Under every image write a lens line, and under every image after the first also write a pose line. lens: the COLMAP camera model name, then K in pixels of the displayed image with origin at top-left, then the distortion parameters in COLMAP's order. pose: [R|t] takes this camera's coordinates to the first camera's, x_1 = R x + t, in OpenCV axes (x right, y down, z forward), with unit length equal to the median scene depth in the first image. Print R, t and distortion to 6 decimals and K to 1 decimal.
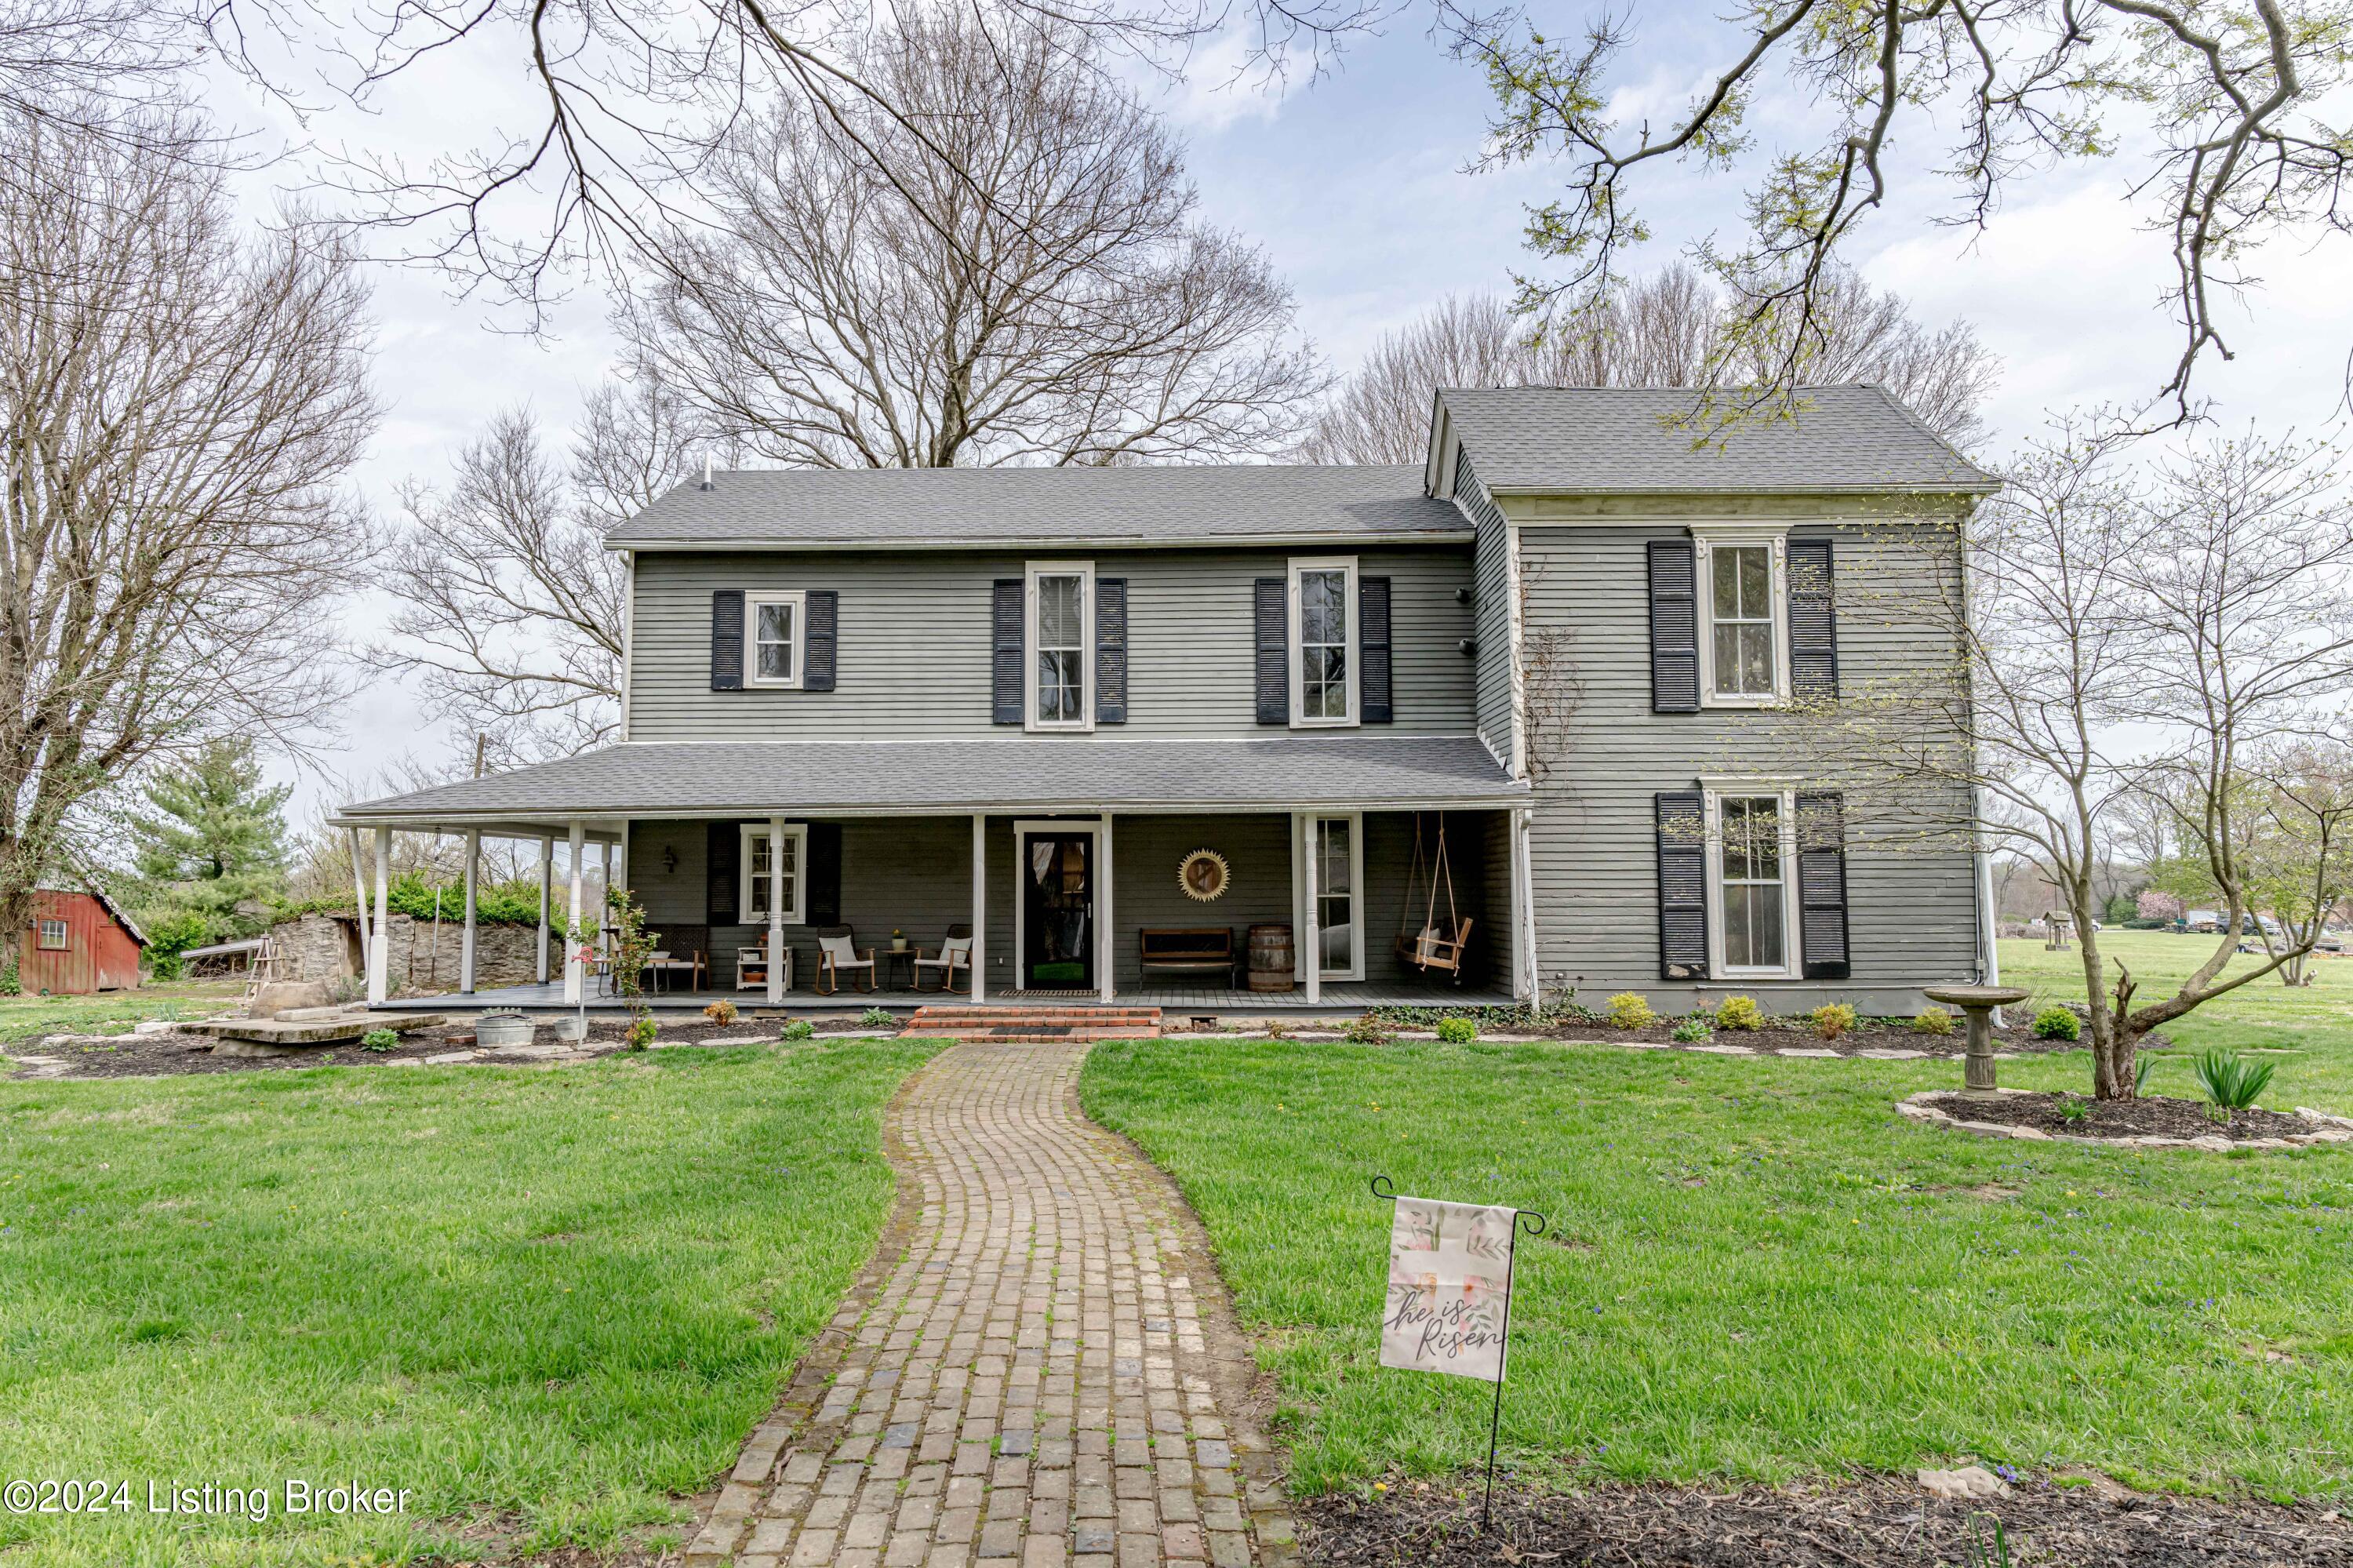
lens RADIAL K [[1478.1, 0, 1156.3], [0, 1478.1, 788.3], [0, 0, 1]] dist [-0.003968, -0.002150]
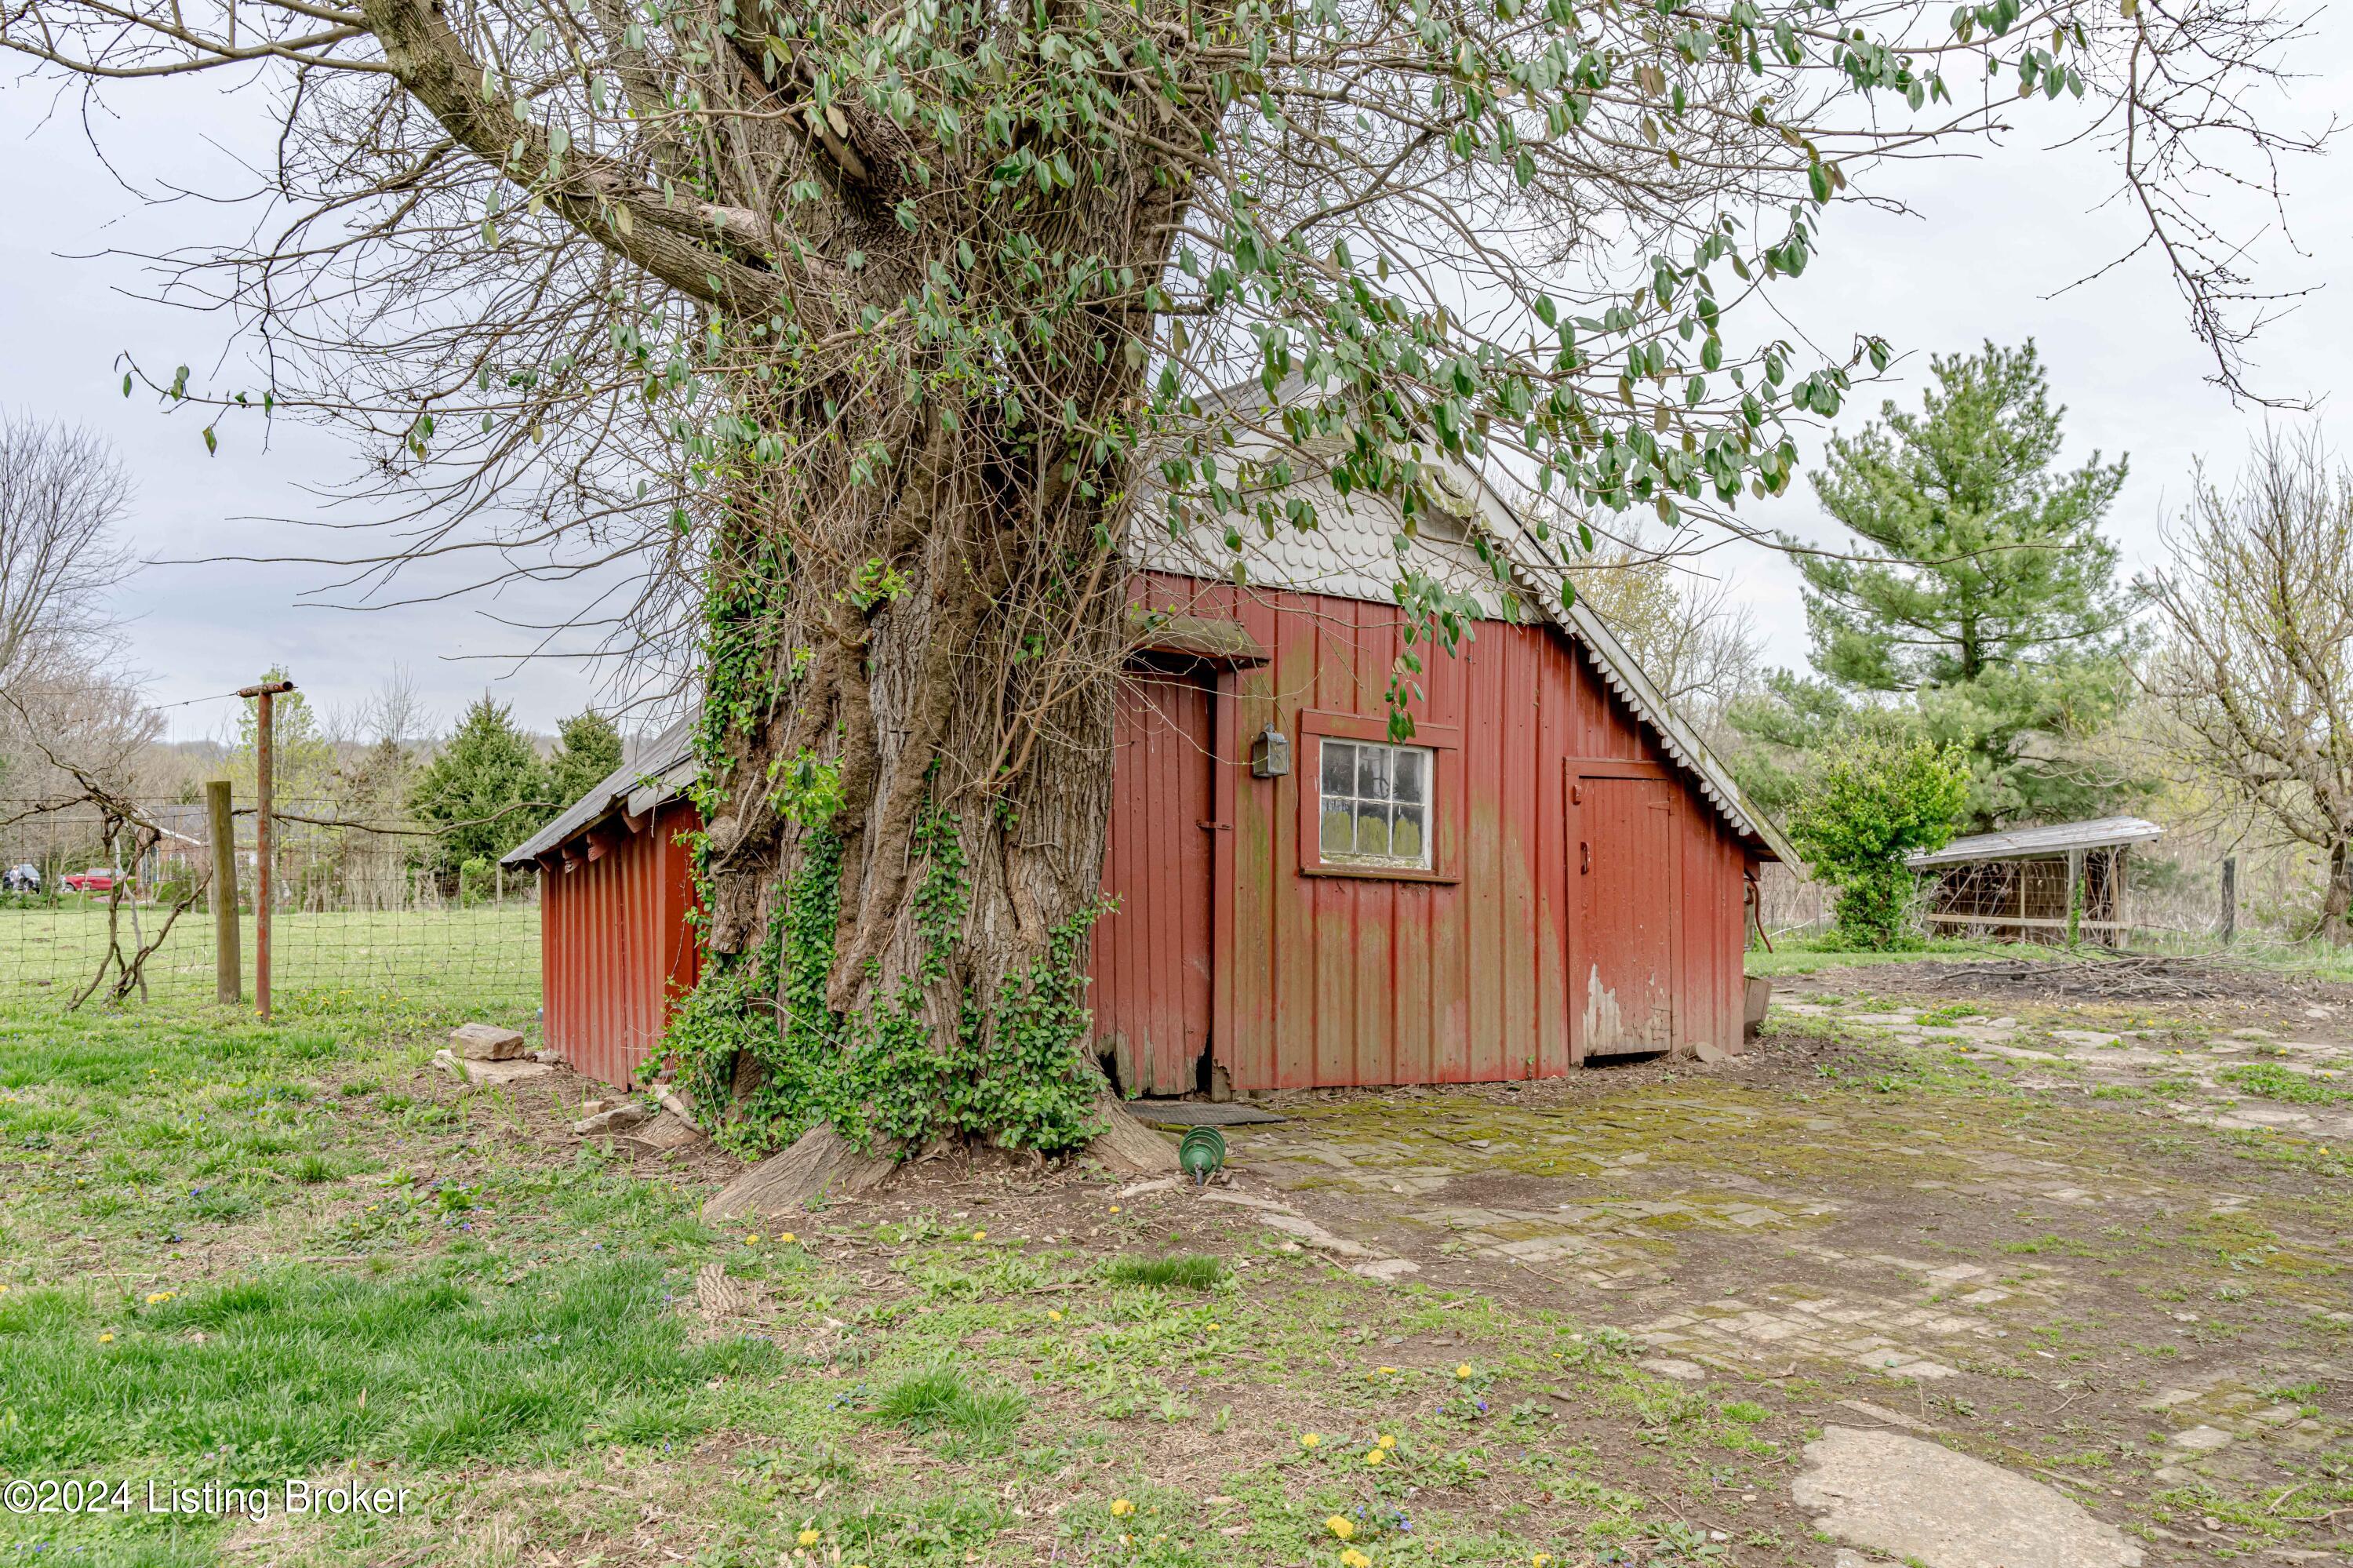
lens RADIAL K [[1878.0, 0, 1174.3], [0, 1878.0, 790.7], [0, 0, 1]] dist [-0.001285, 0.008062]
pose [[0.582903, 0.012772, -0.812441, -0.324641], [0.060062, 0.996464, 0.058758, 0.047050], [0.810319, -0.083047, 0.580075, 0.487161]]
